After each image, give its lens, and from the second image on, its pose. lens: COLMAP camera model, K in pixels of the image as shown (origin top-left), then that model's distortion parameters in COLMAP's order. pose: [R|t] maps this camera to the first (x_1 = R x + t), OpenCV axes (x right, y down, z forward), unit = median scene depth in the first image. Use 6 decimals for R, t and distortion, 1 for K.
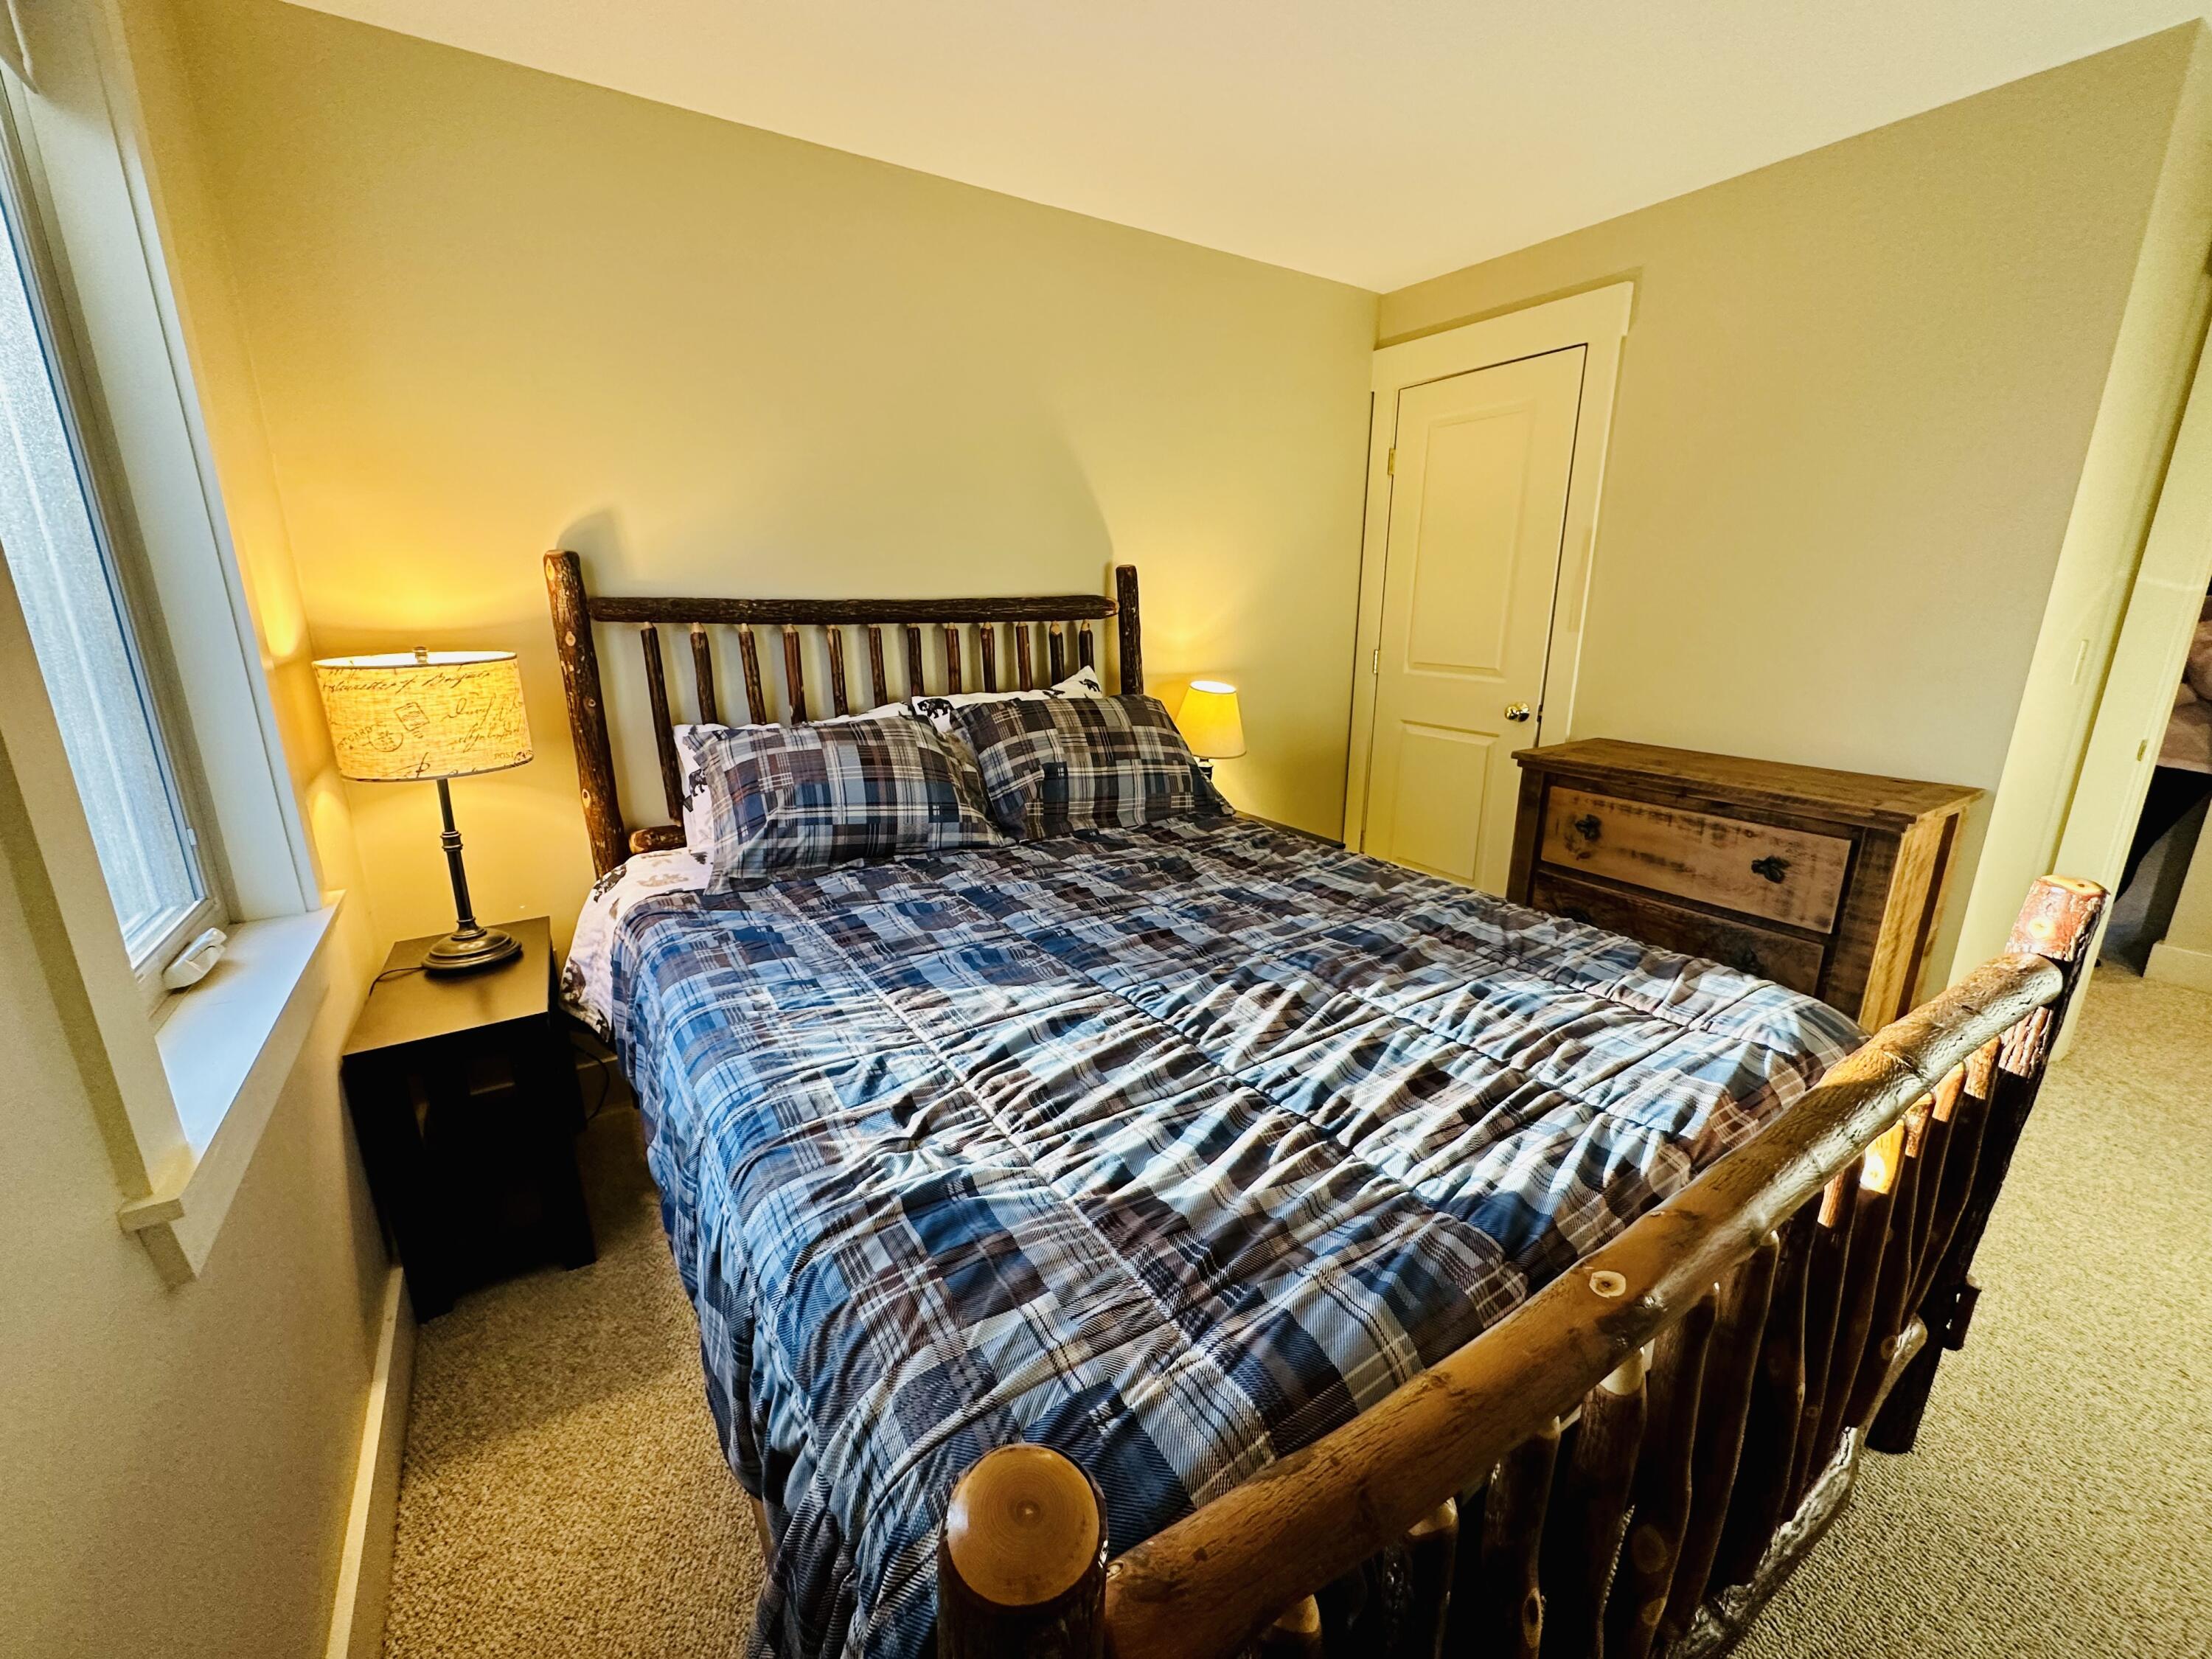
lens RADIAL K [[882.6, 0, 1111.4], [0, 882.6, 821.9], [0, 0, 1]] dist [-0.001732, 0.000246]
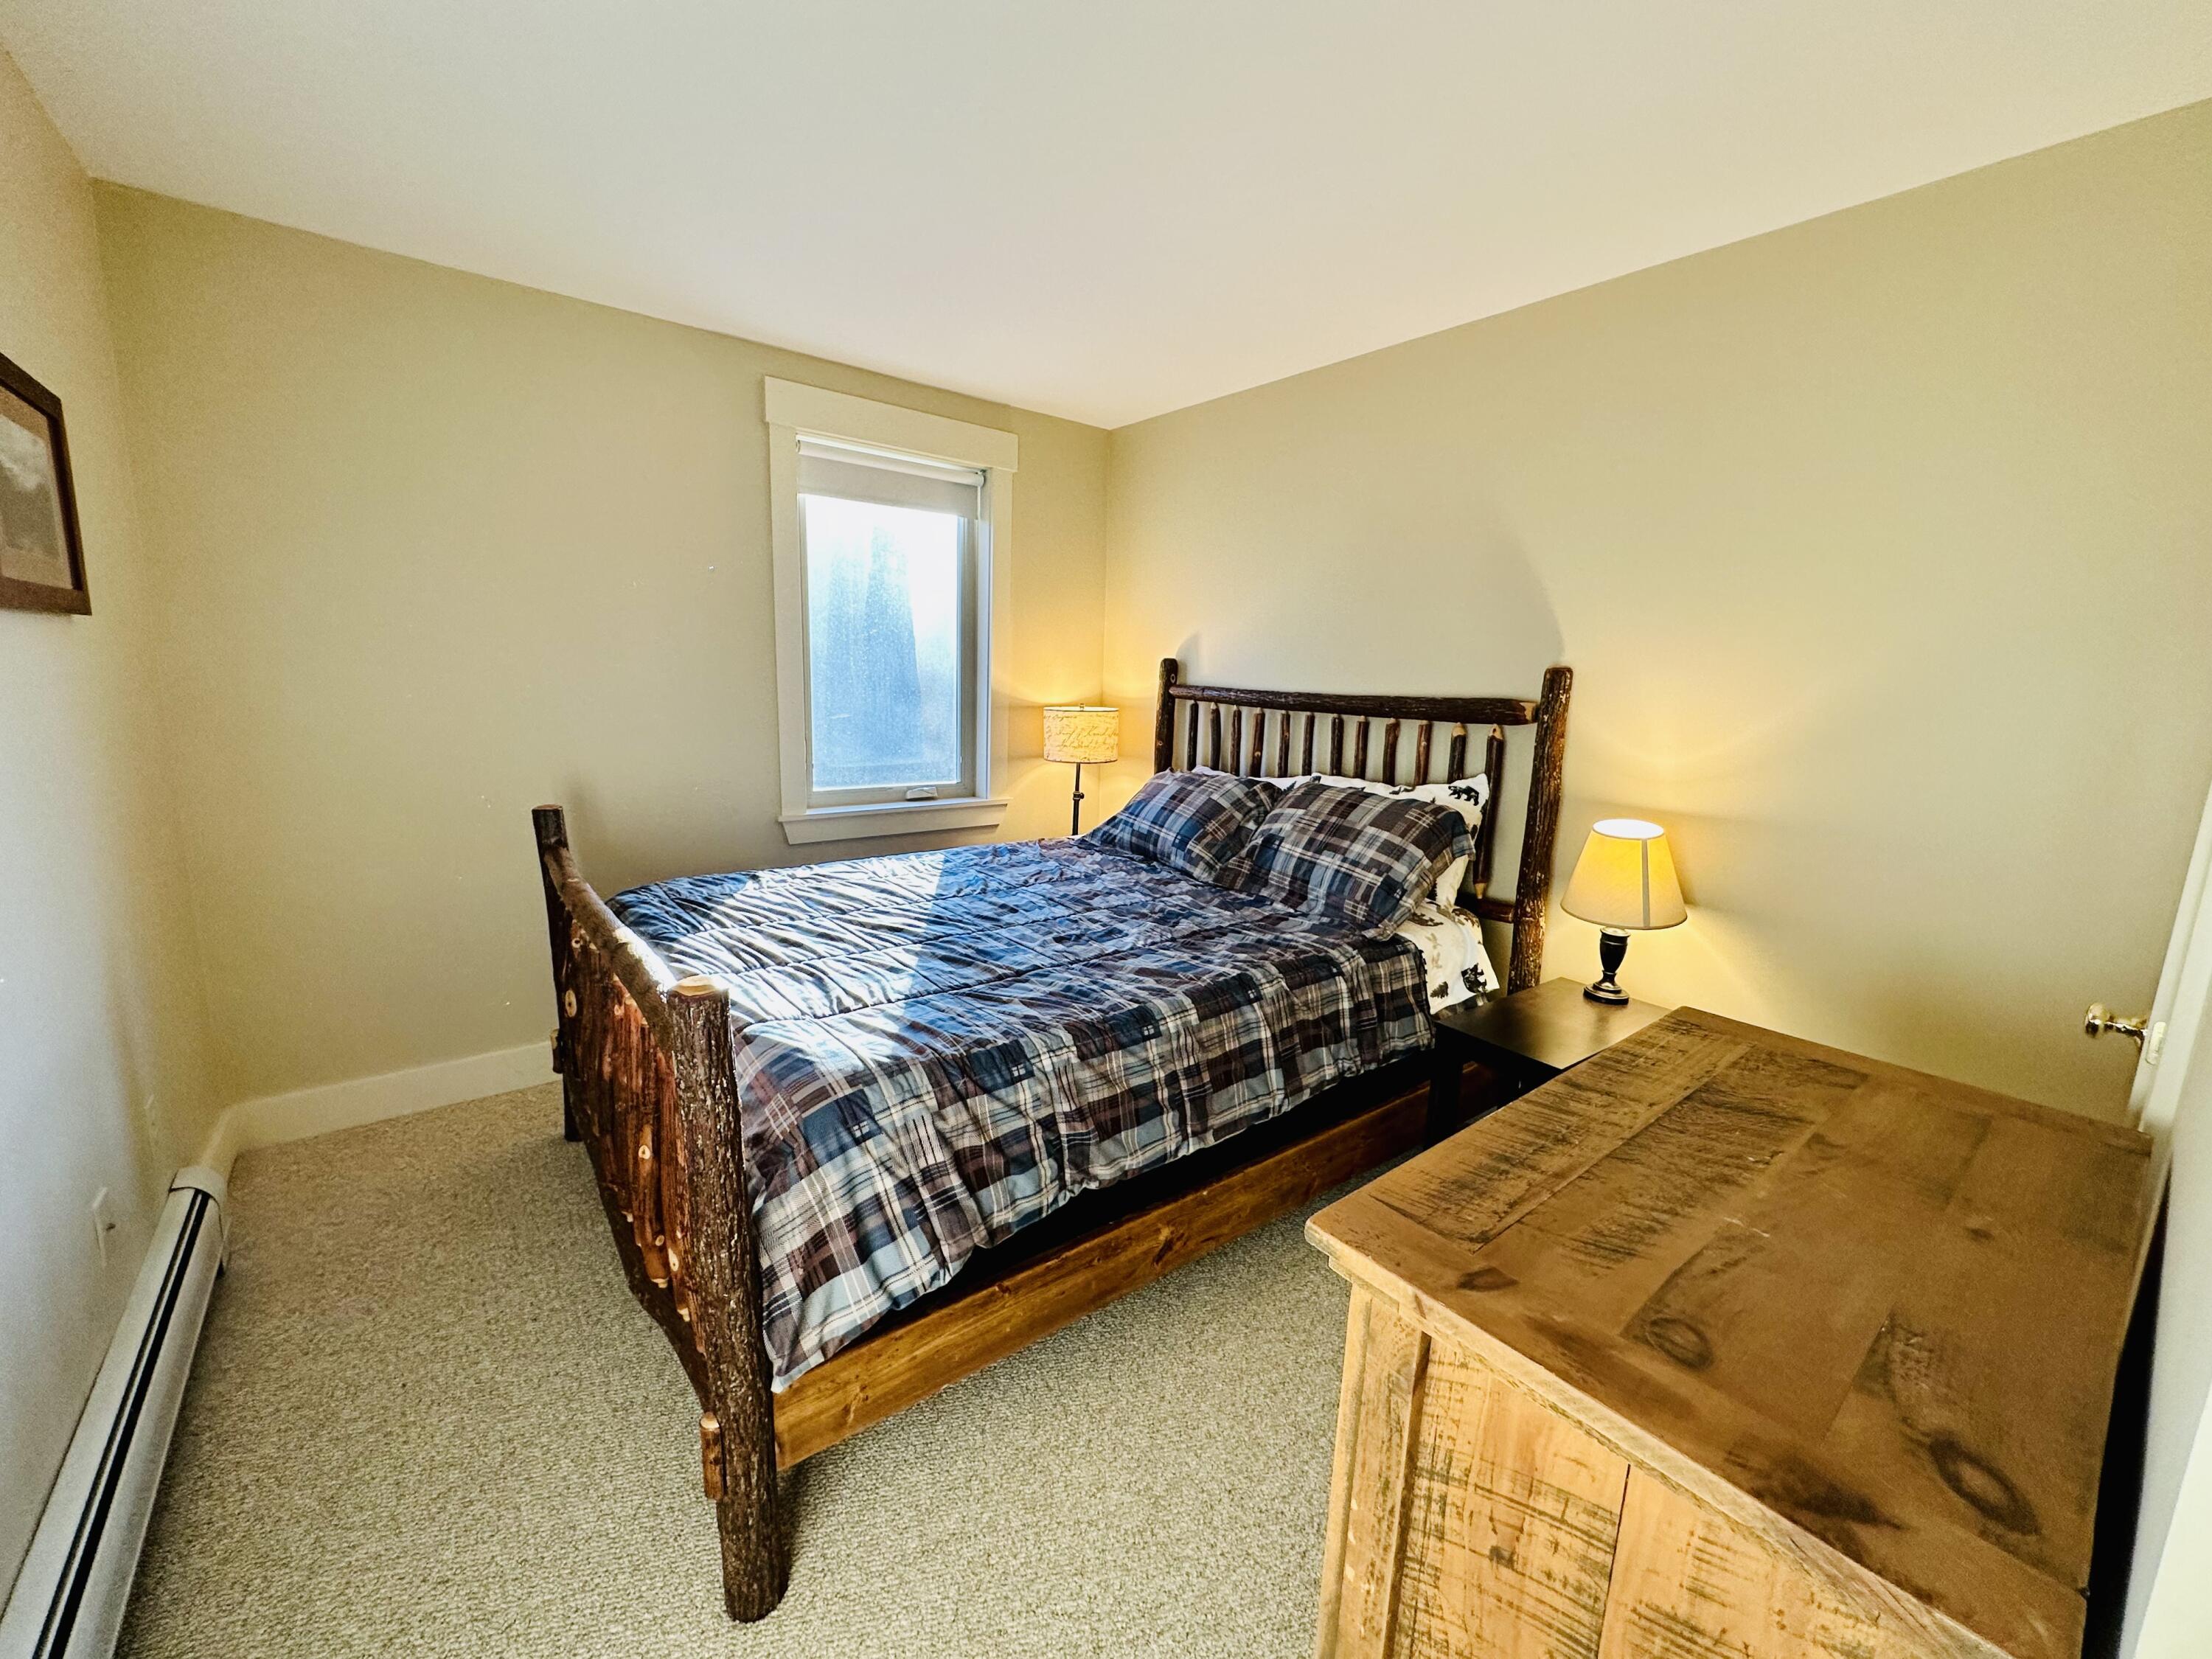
lens RADIAL K [[882.6, 0, 1105.5], [0, 882.6, 834.3], [0, 0, 1]] dist [-0.001732, 0.000246]
pose [[0.080971, 0.177539, -0.980777, 1.306695], [-0.280675, 0.948249, 0.148478, -0.221912], [0.956381, 0.263257, 0.126611, 0.818263]]
